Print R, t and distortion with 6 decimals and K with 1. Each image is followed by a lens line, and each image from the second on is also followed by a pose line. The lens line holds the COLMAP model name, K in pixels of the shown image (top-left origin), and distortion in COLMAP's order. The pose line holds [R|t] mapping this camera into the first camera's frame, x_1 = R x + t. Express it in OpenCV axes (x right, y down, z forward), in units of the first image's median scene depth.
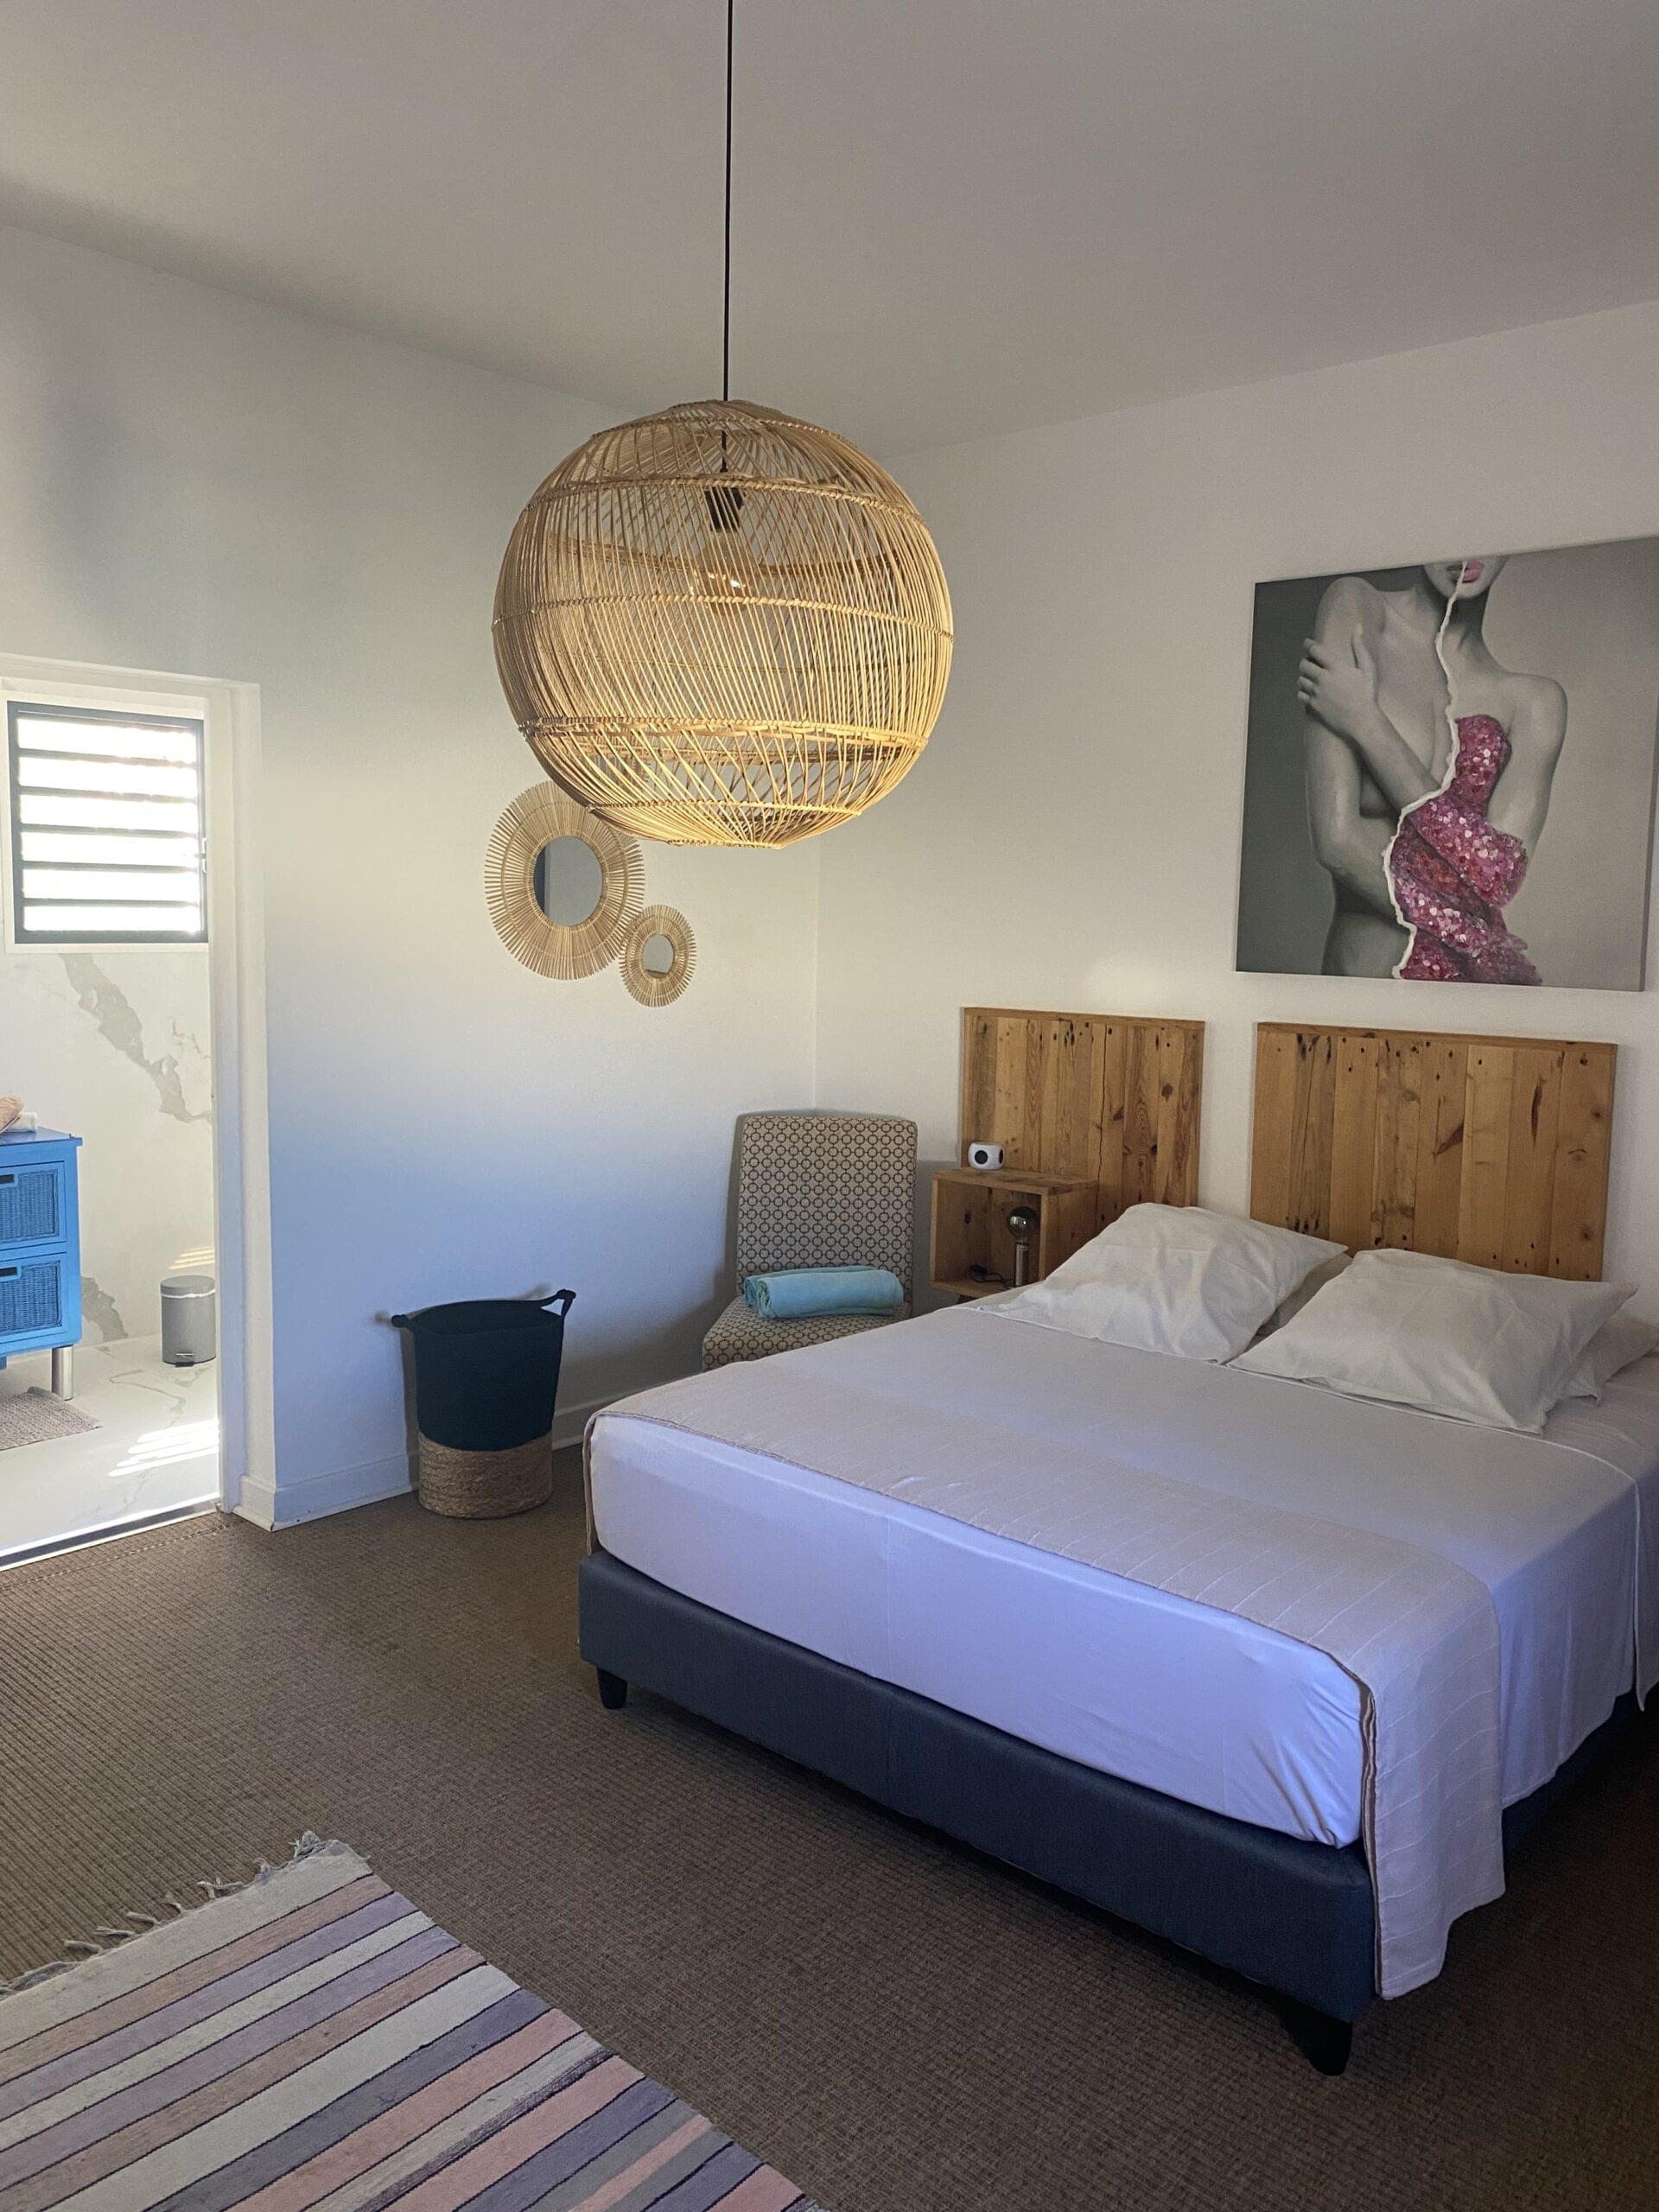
lens RADIAL K [[1678.7, 0, 824.2], [0, 1678.7, 1070.5], [0, 0, 1]] dist [-0.004348, -0.003405]
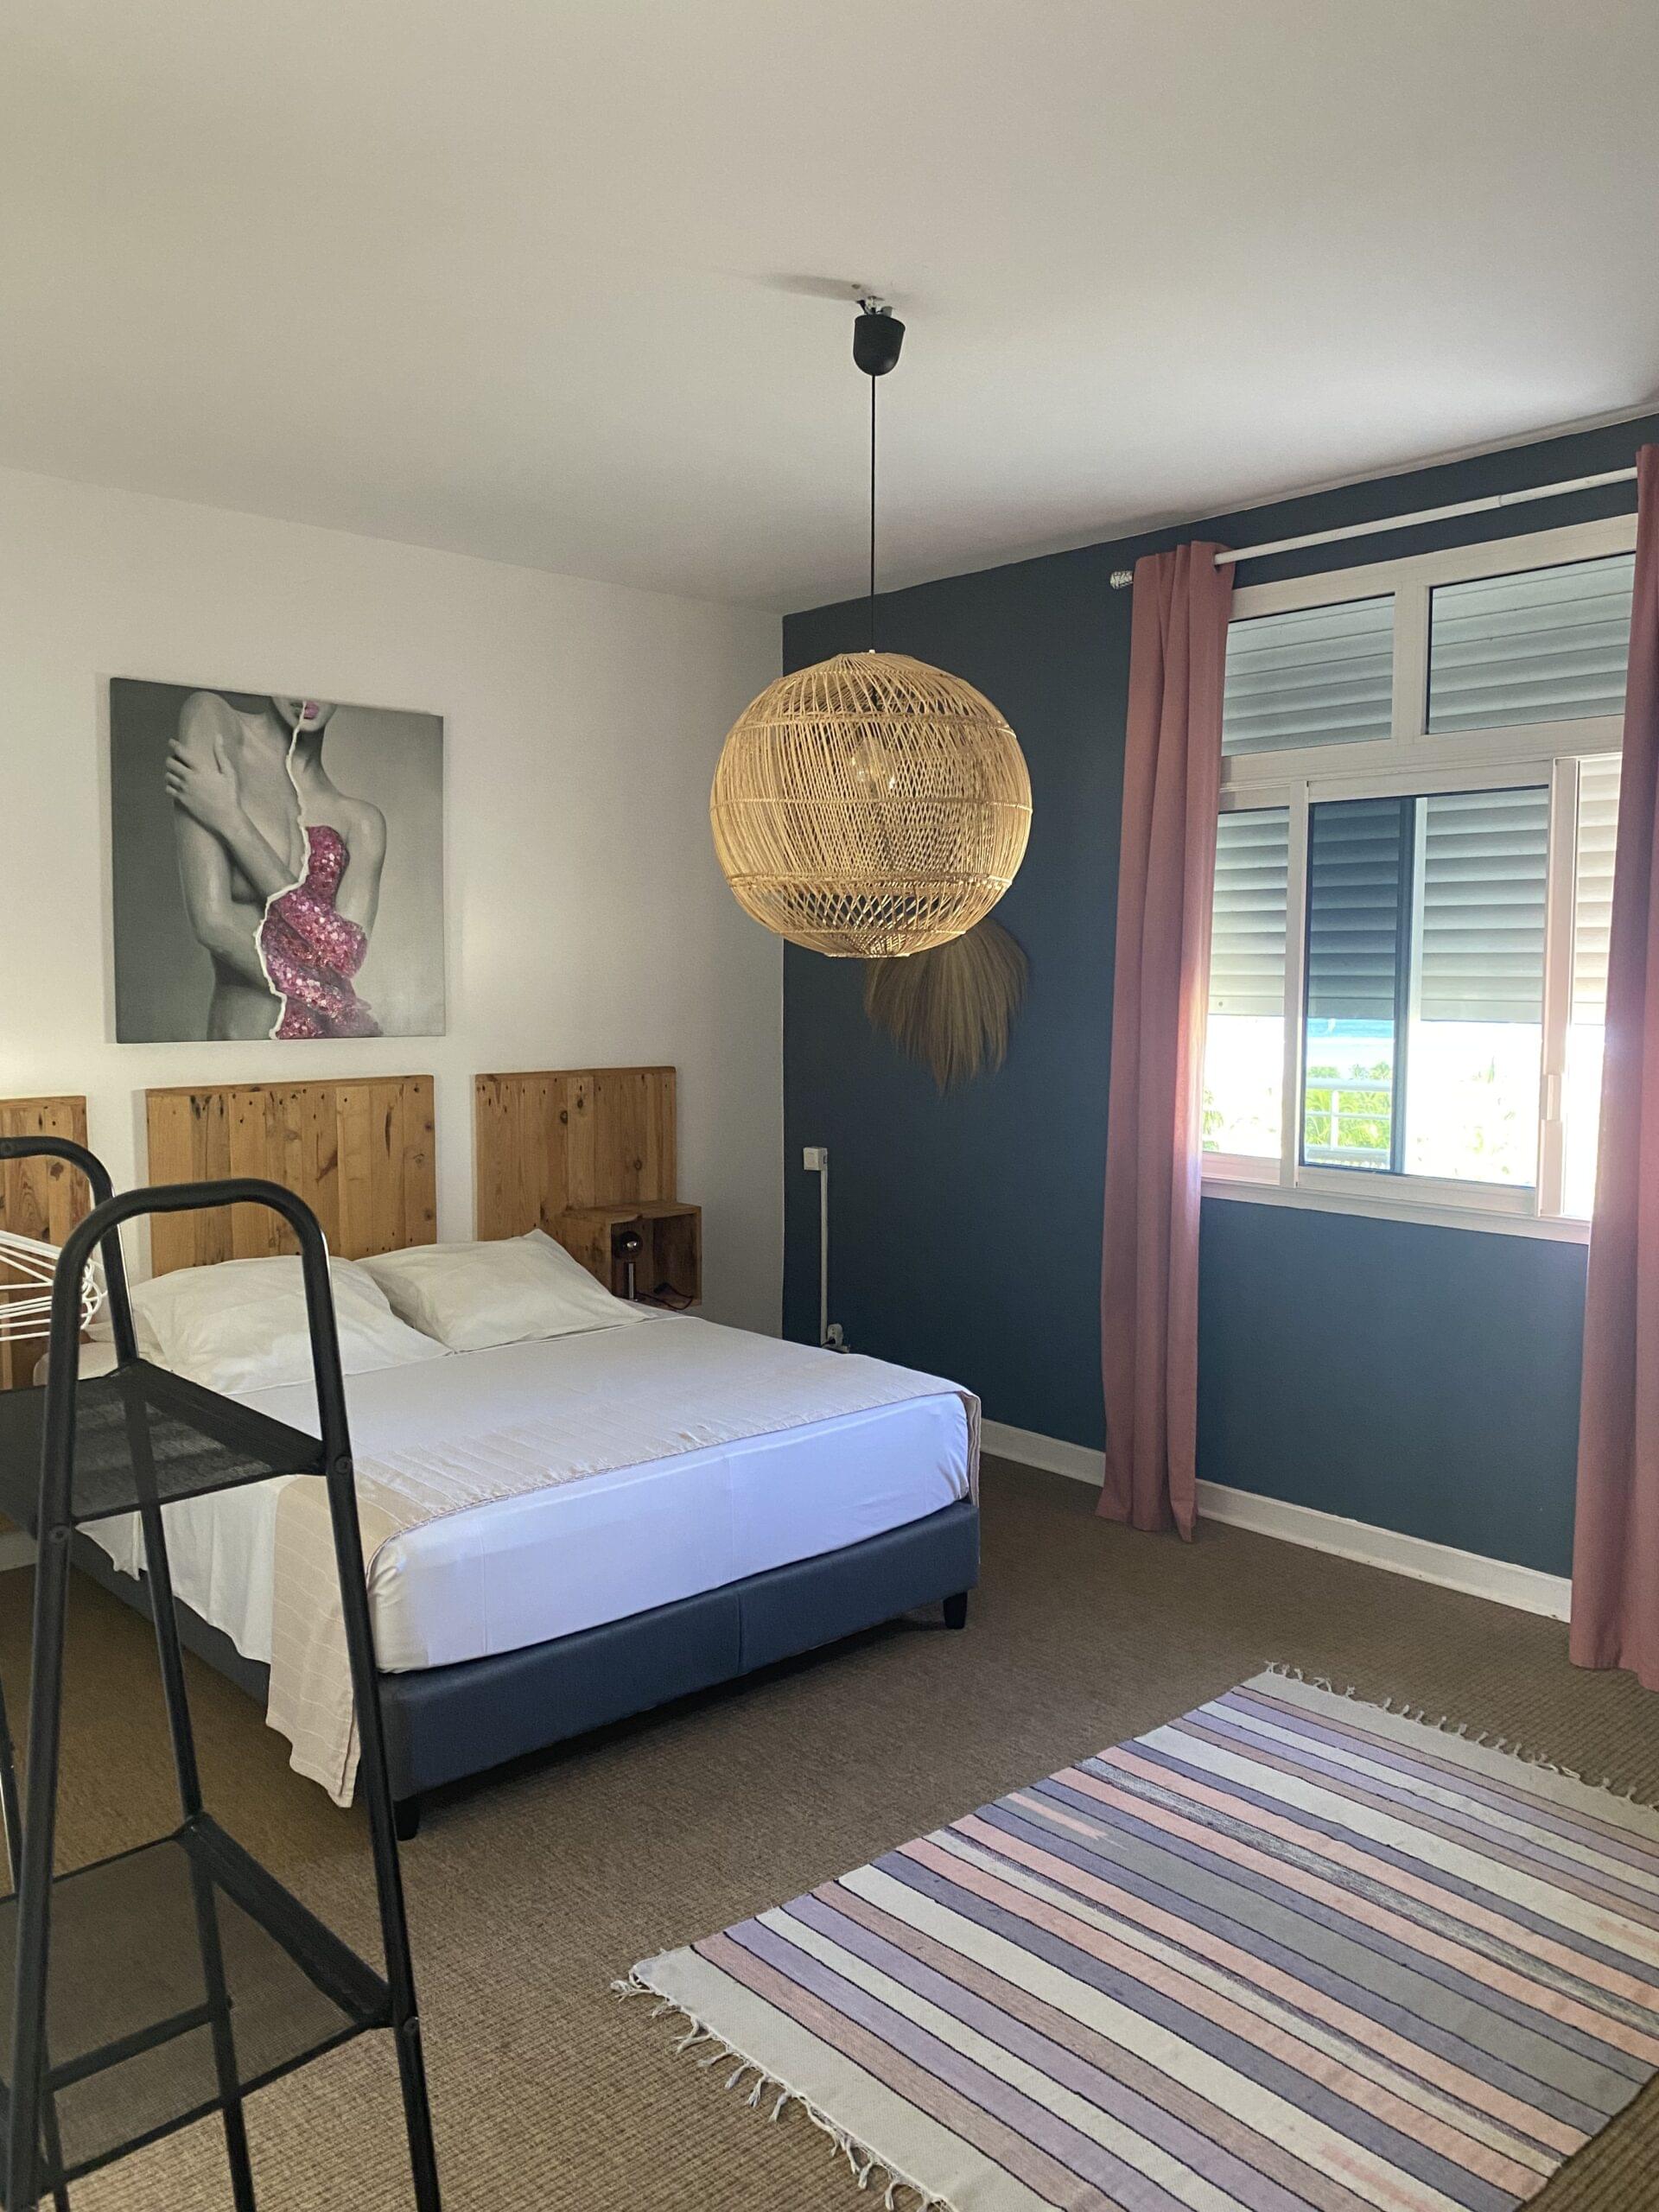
lens RADIAL K [[1678.7, 0, 824.2], [0, 1678.7, 1070.5], [0, 0, 1]] dist [-0.004348, -0.003405]
pose [[0.096949, -0.081658, 0.991934, -0.817568], [0.098466, 0.992526, 0.072083, -0.081728], [-0.990407, 0.090683, 0.104265, 0.500946]]
